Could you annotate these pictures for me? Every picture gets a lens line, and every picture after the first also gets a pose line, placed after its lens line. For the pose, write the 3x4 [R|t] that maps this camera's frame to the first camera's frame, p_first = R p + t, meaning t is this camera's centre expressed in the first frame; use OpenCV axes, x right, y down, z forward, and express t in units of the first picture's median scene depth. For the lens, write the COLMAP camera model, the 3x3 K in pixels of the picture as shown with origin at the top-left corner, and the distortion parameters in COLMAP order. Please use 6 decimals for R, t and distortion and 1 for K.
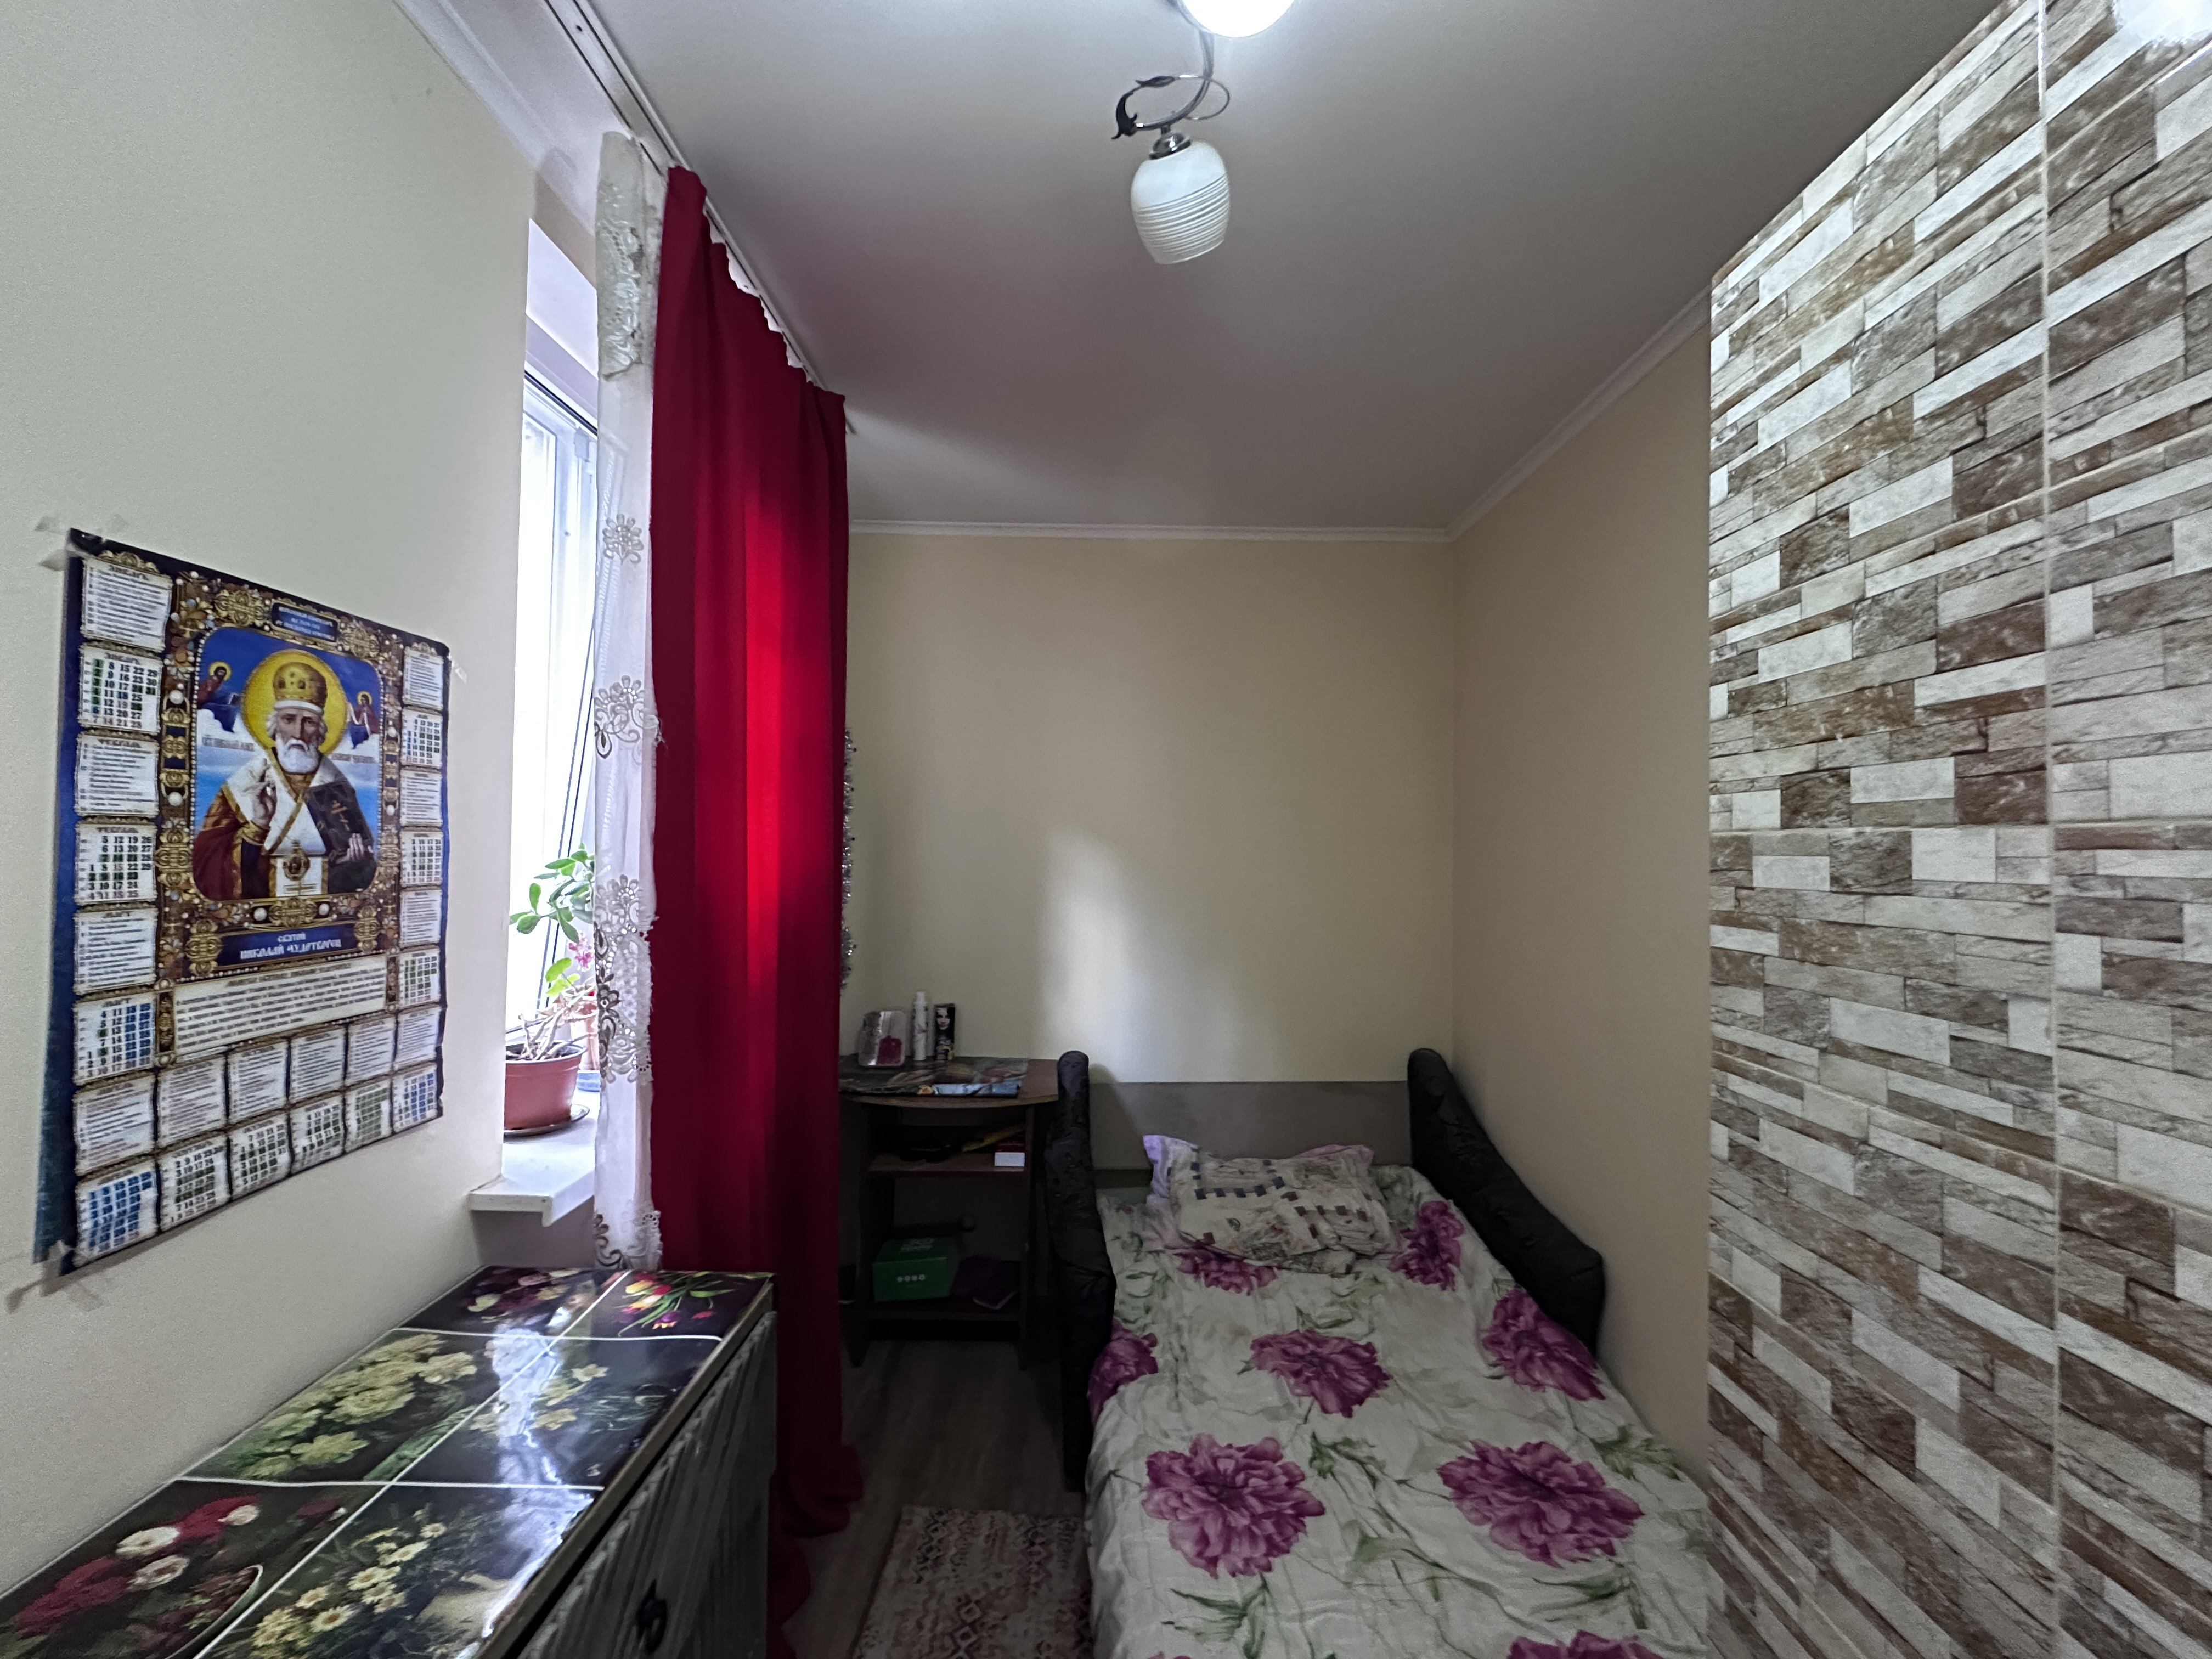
lens RADIAL K [[882.2, 0, 1107.0], [0, 882.2, 828.3], [0, 0, 1]] dist [-0.003300, 0.000478]
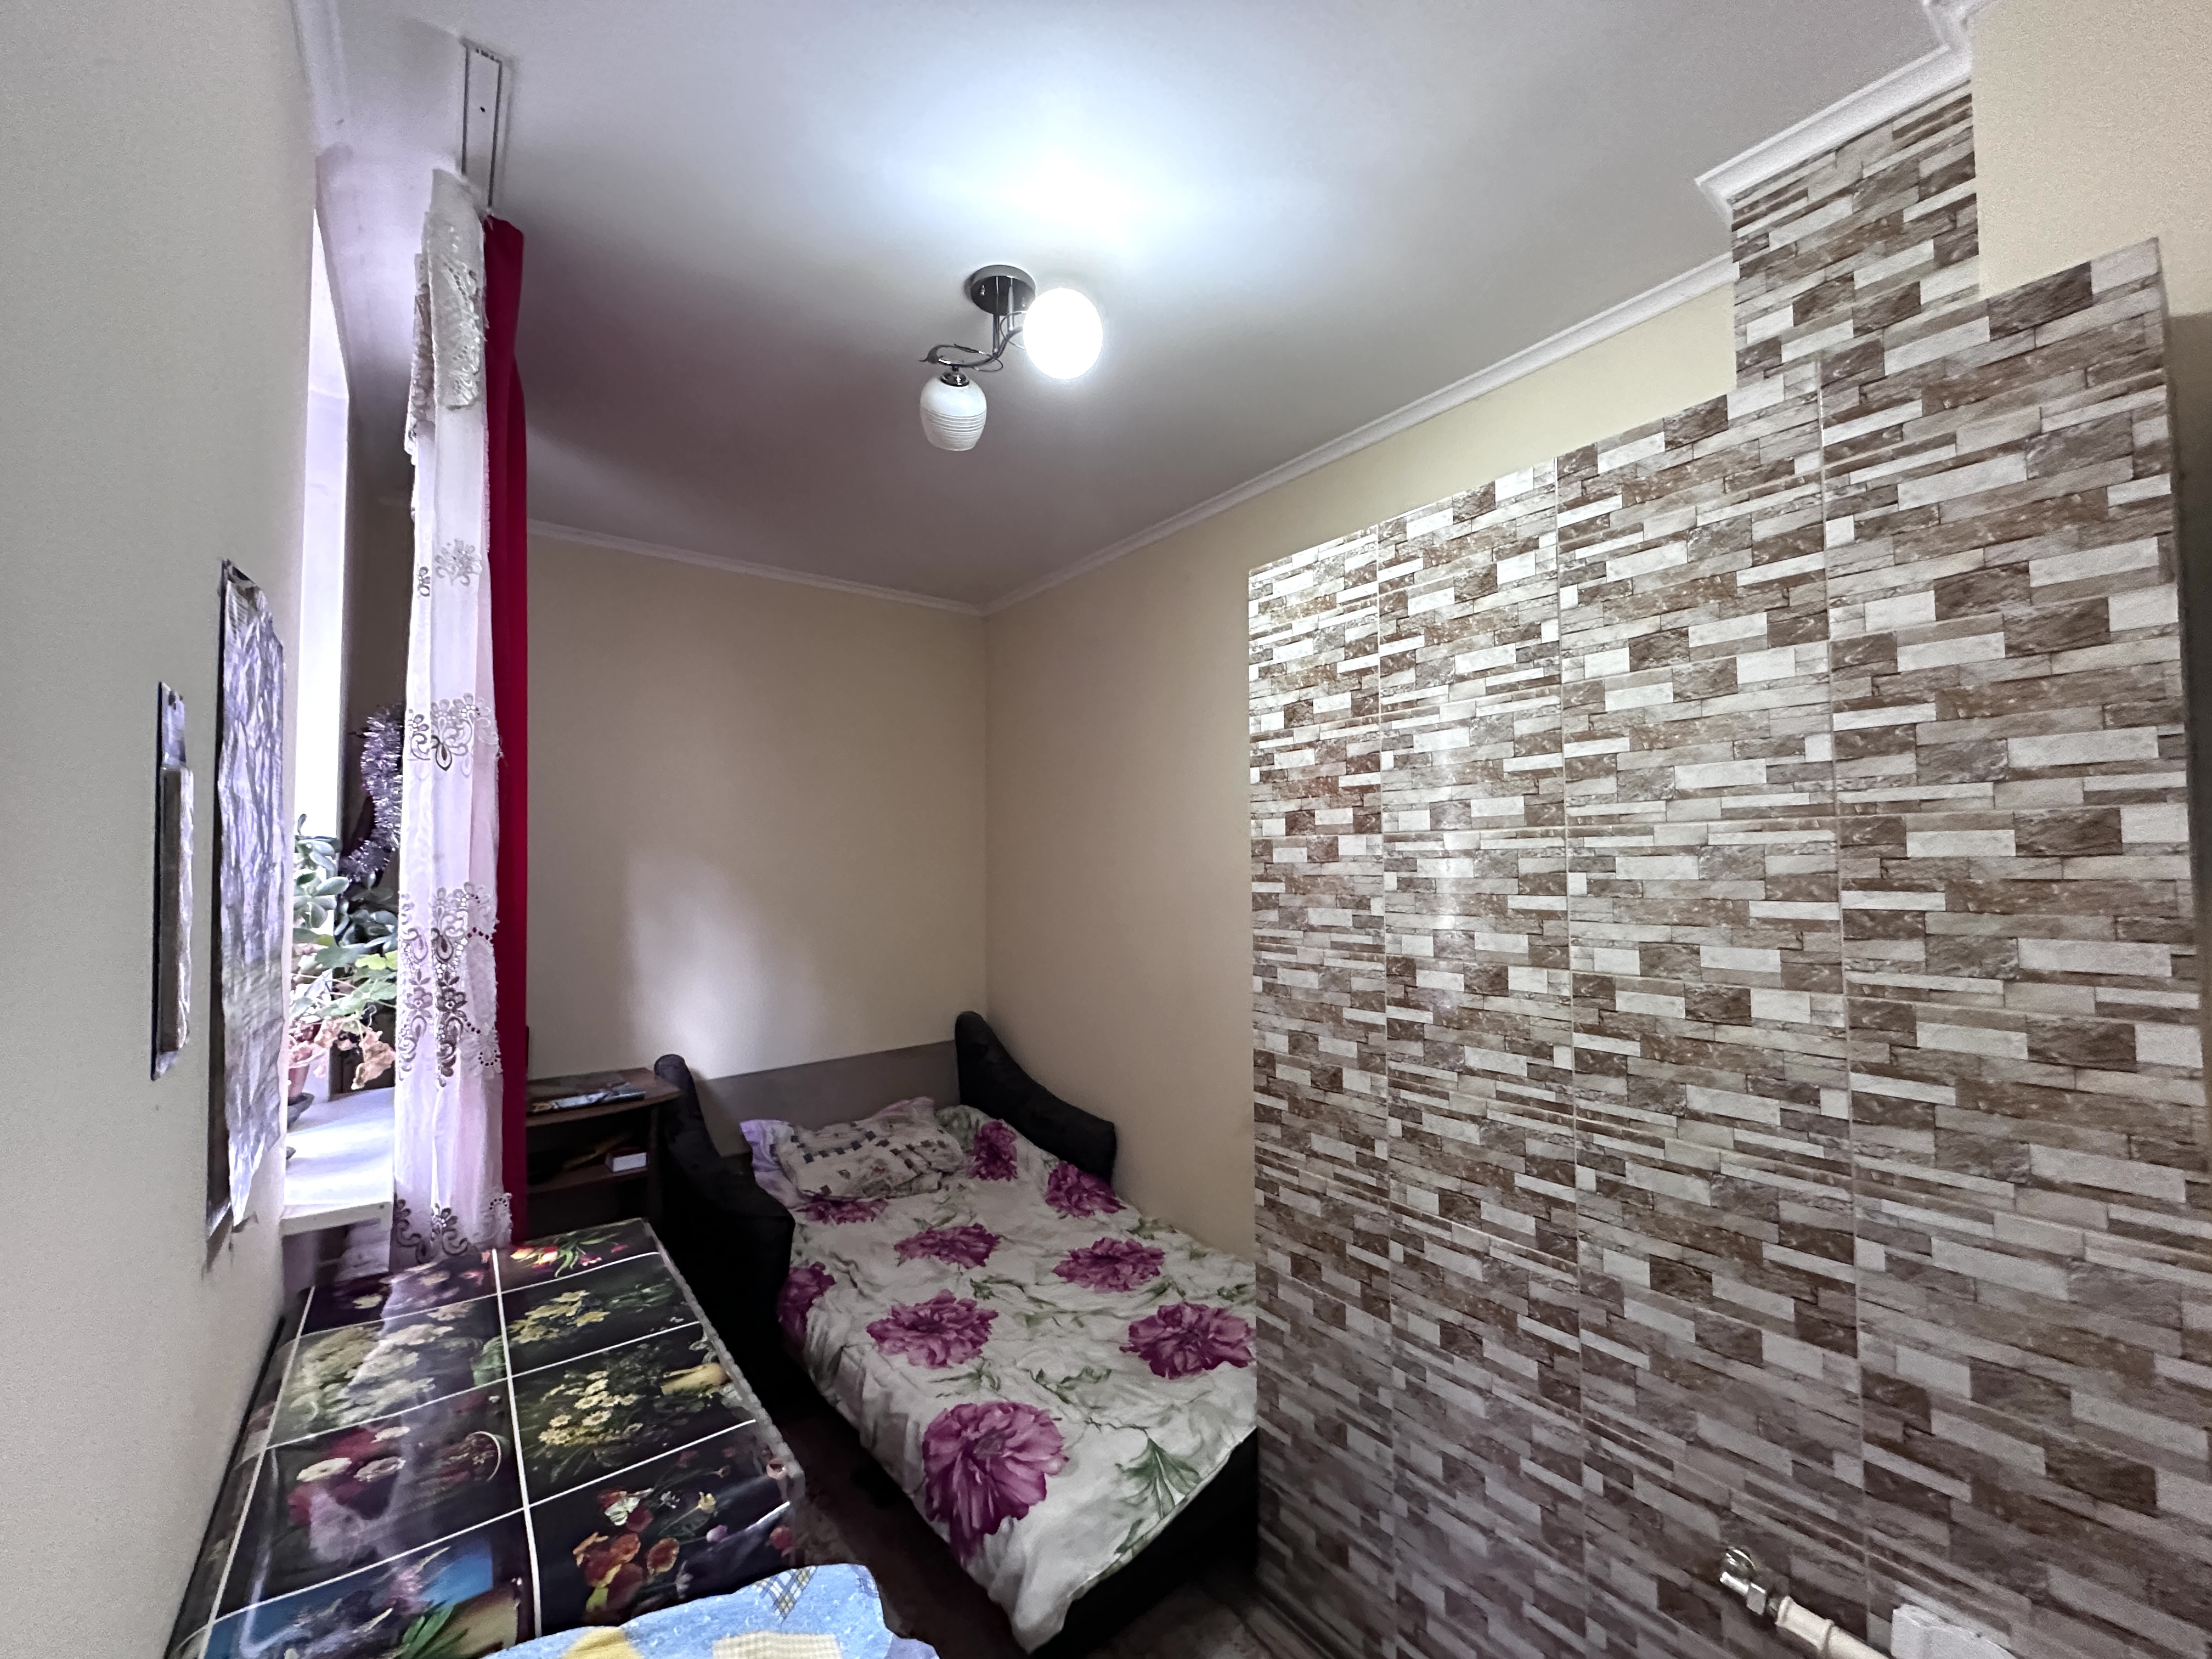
lens RADIAL K [[882.2, 0, 1107.0], [0, 882.2, 828.3], [0, 0, 1]] dist [-0.003300, 0.000478]
pose [[0.793536, 0.004171, 0.608509, -0.627421], [0.004077, 0.999918, -0.012172, 0.004529], [-0.608510, 0.012140, 0.793454, -0.328586]]
